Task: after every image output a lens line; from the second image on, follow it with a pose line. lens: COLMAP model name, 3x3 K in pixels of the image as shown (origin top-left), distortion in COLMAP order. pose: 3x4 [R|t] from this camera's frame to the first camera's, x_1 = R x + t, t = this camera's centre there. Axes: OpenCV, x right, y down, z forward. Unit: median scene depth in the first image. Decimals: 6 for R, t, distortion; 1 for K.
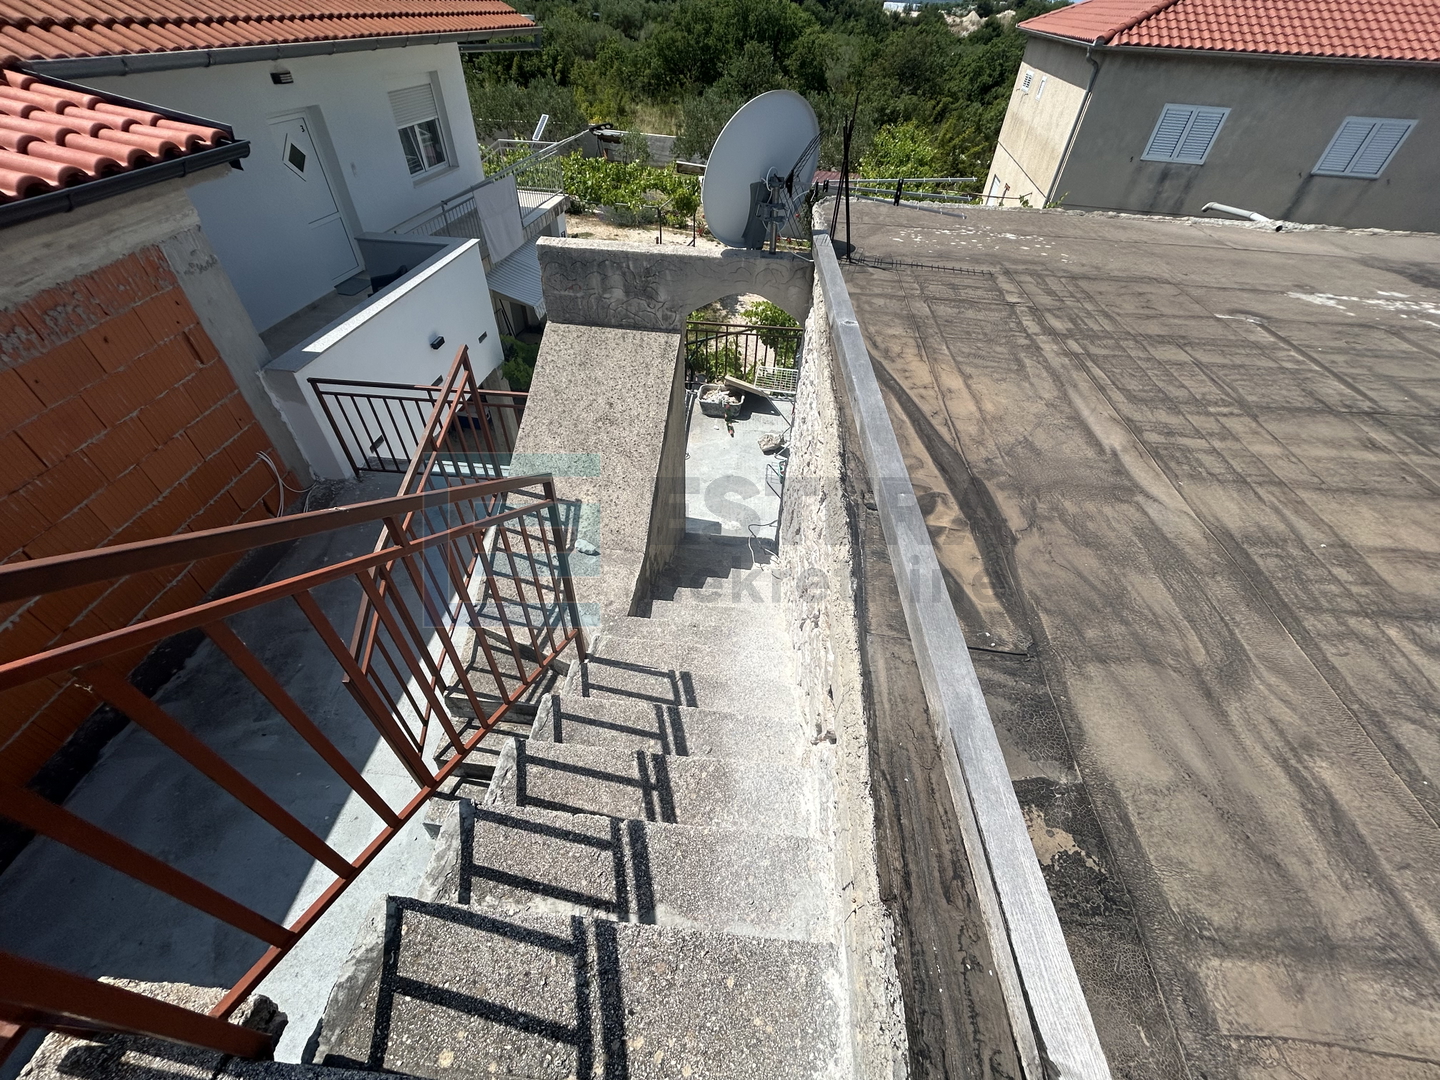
lens RADIAL K [[577.9, 0, 720.2], [0, 577.9, 541.6], [0, 0, 1]] dist [-0.001022, 0.000153]
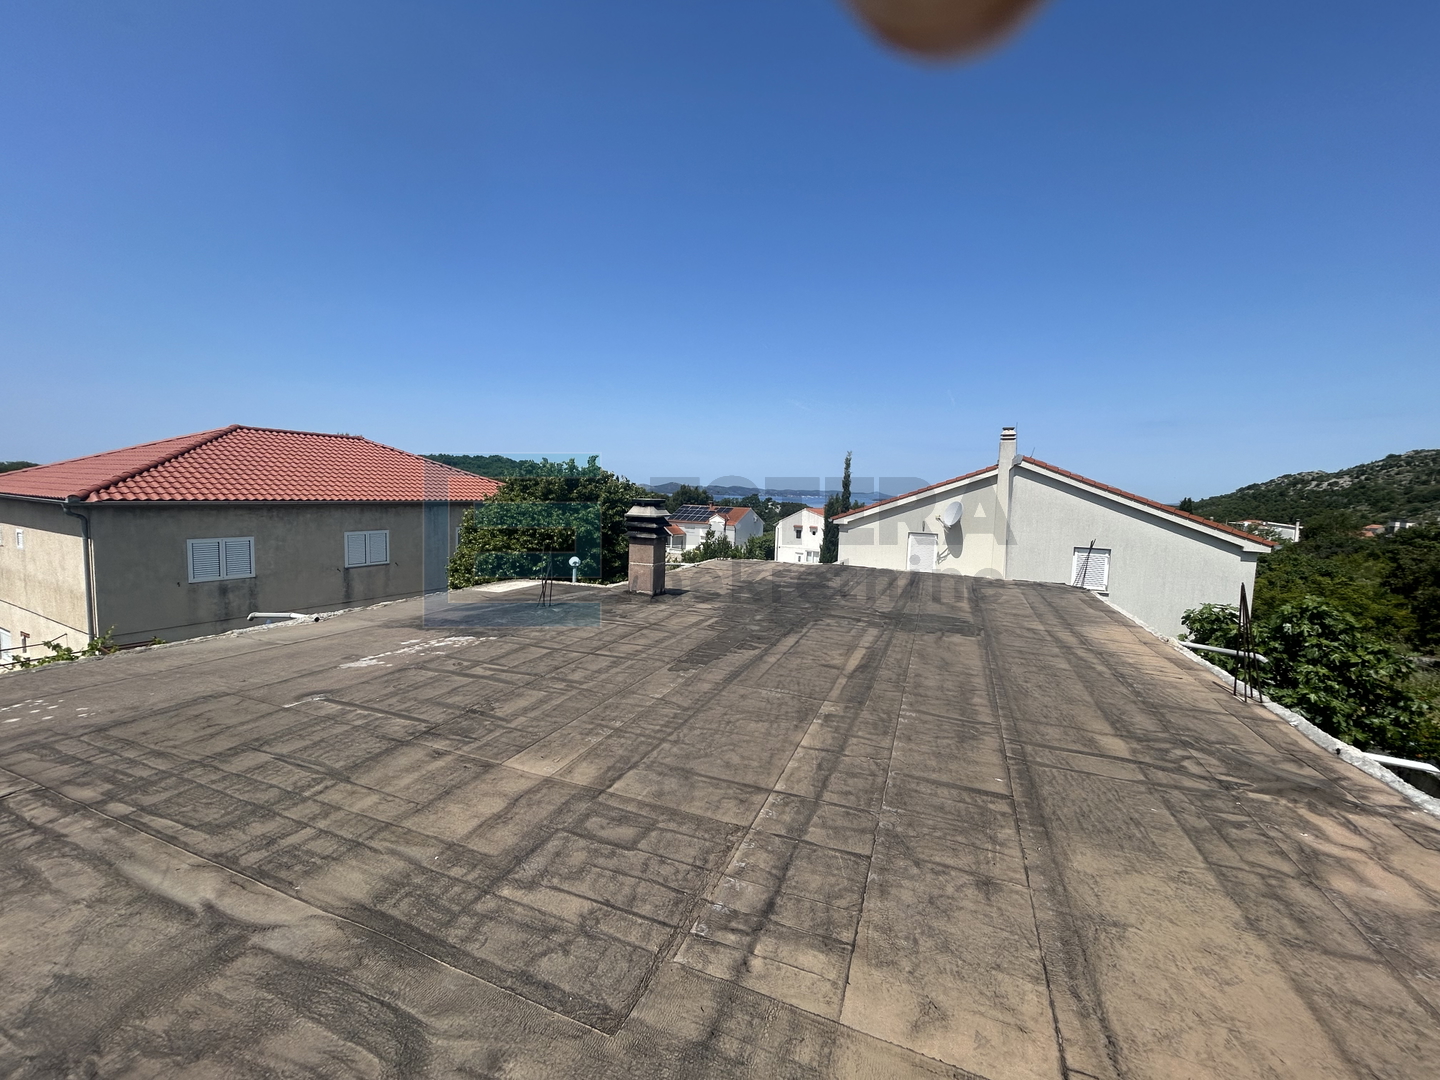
lens RADIAL K [[577.9, 0, 719.7], [0, 577.9, 541.5], [0, 0, 1]] dist [-0.001022, 0.000153]
pose [[0.283097, -0.107864, 0.953007, 0.090136], [0.643425, 0.758230, -0.105315, 0.006768], [-0.711238, 0.643003, 0.284055, -0.063875]]
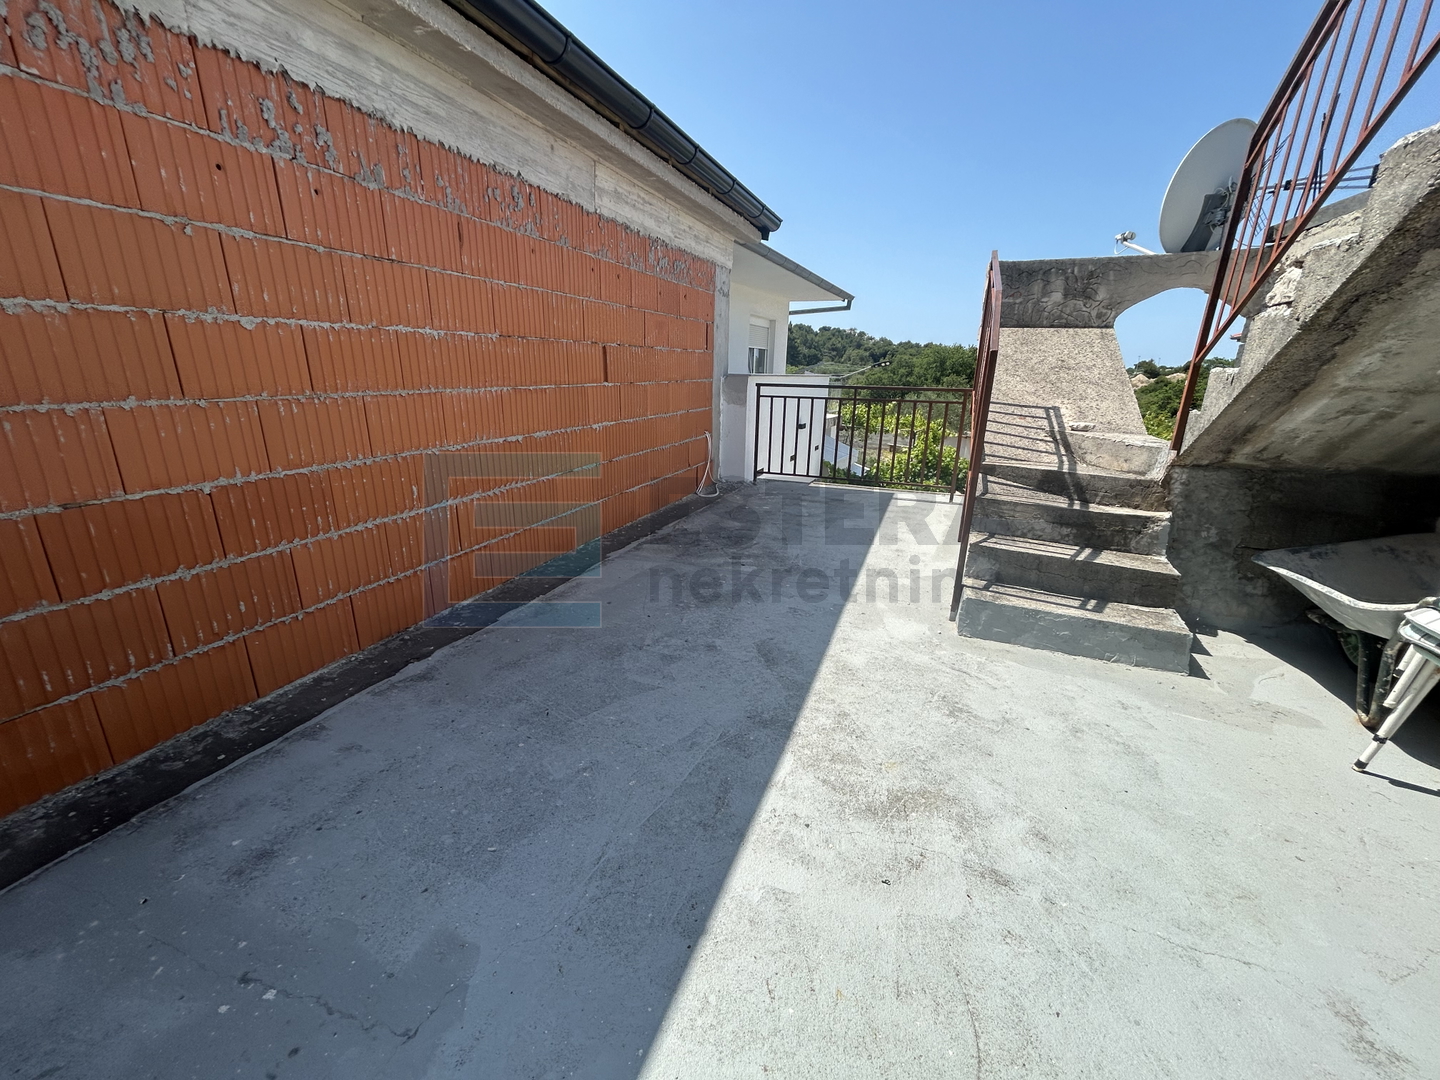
lens RADIAL K [[577.9, 0, 725.6], [0, 577.9, 542.4], [0, 0, 1]] dist [-0.001022, 0.000153]
pose [[0.958239, 0.070522, -0.277138, -0.486621], [-0.187626, 0.886404, -0.423184, 0.663328], [0.215812, 0.457509, 0.862618, 0.088174]]
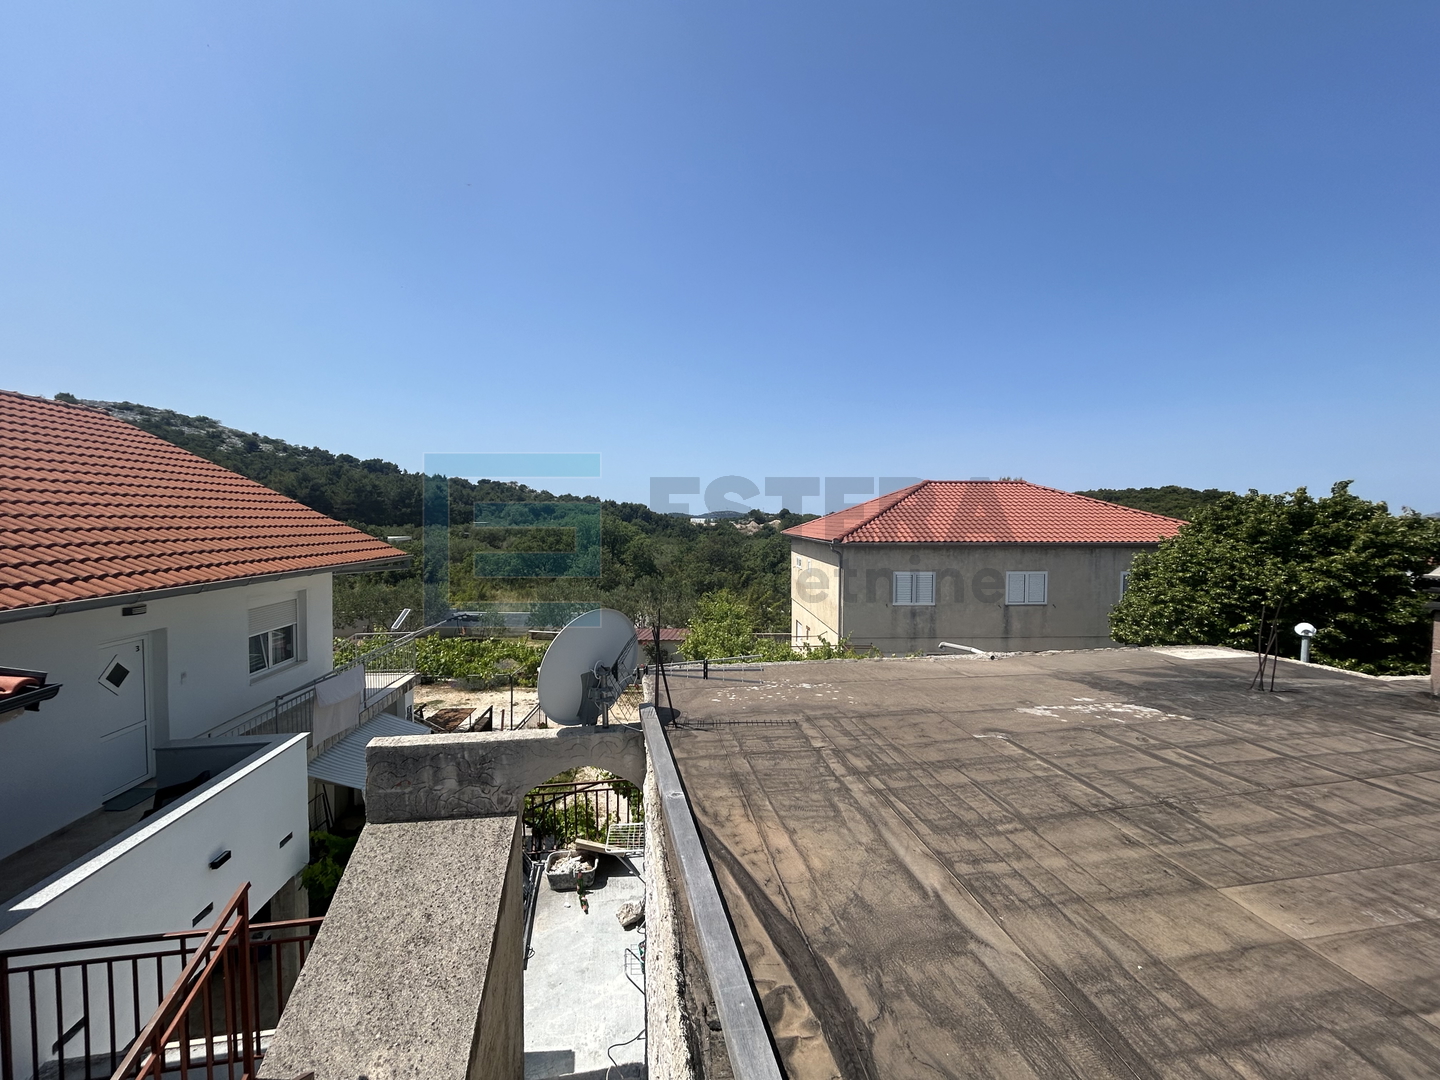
lens RADIAL K [[577.9, 0, 719.8], [0, 577.9, 540.6], [0, 0, 1]] dist [-0.001022, 0.000153]
pose [[0.967019, -0.041510, 0.251300, 0.039511], [0.196148, 0.750759, -0.630783, -0.030965], [-0.162482, 0.659271, 0.734140, -0.076179]]
